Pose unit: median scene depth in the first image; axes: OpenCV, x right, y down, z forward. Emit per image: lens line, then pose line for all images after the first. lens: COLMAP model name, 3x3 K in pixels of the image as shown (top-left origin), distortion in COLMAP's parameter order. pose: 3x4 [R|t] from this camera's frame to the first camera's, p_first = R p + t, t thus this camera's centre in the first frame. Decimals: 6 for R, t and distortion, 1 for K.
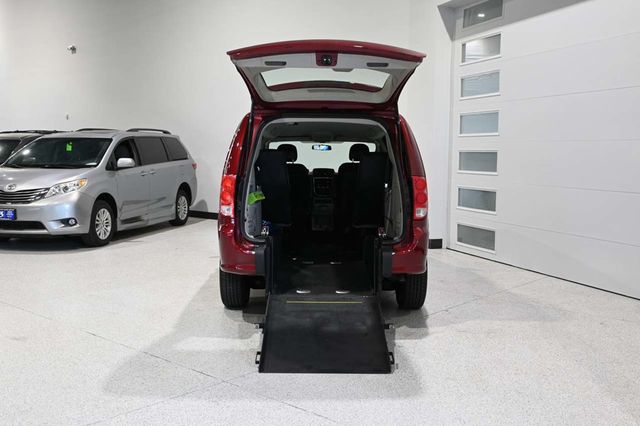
lens RADIAL K [[670.3, 0, 320.2], [0, 670.3, 214.6], [0, 0, 1]] dist [0.007504, 0.000000]
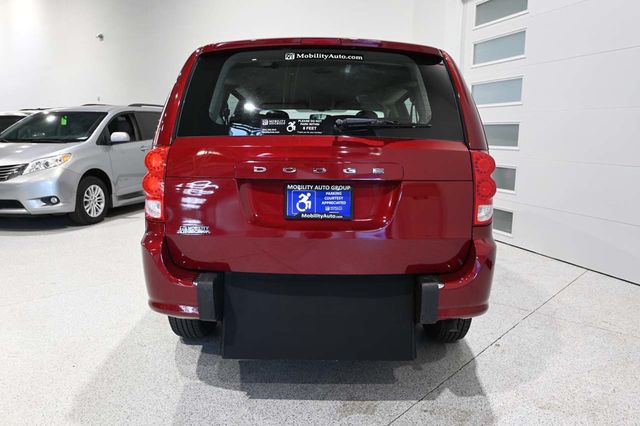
lens RADIAL K [[485.7, 0, 320.3], [0, 485.7, 215.3], [0, 0, 1]] dist [-0.013288, 0.004407]
pose [[0.999978, 0.002162, -0.006258, 0.004734], [-0.001699, 0.997328, 0.073039, -0.016751], [0.006399, -0.073027, 0.997309, 0.307618]]
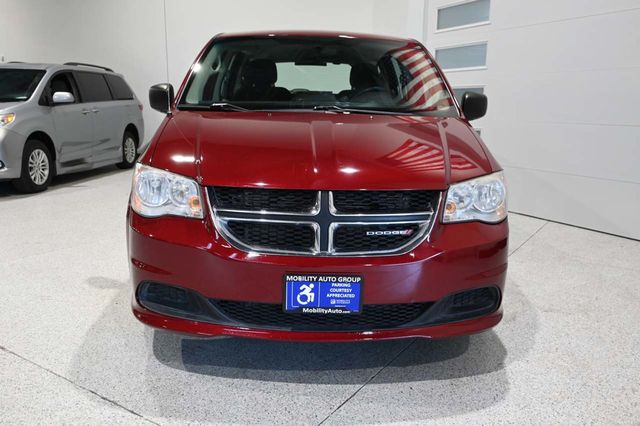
lens RADIAL K [[530.9, 0, 321.0], [0, 530.9, 212.4], [0, 0, 1]] dist [-0.002121, 0.002881]
pose [[0.988405, -0.017011, 0.150883, -0.064658], [0.002128, 0.995159, 0.098257, 0.005809], [-0.151824, -0.096796, 0.983656, 0.256207]]
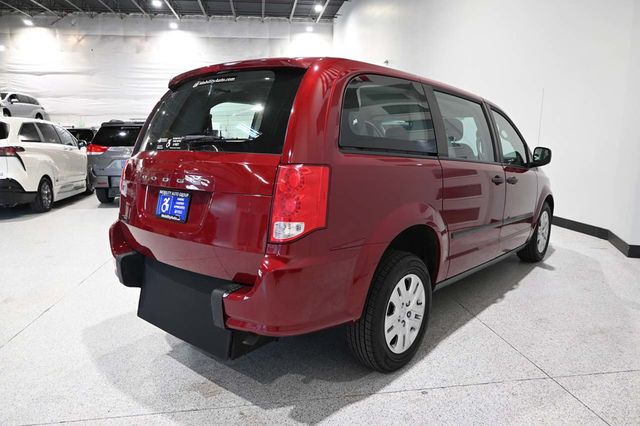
lens RADIAL K [[436.3, 0, 320.2], [0, 436.3, 216.8], [0, 0, 1]] dist [-0.003502, -0.000405]
pose [[0.757291, 0.094676, -0.646179, 0.213735], [-0.043408, 0.994545, 0.094845, -0.026495], [0.651634, -0.043776, 0.757270, 0.397204]]
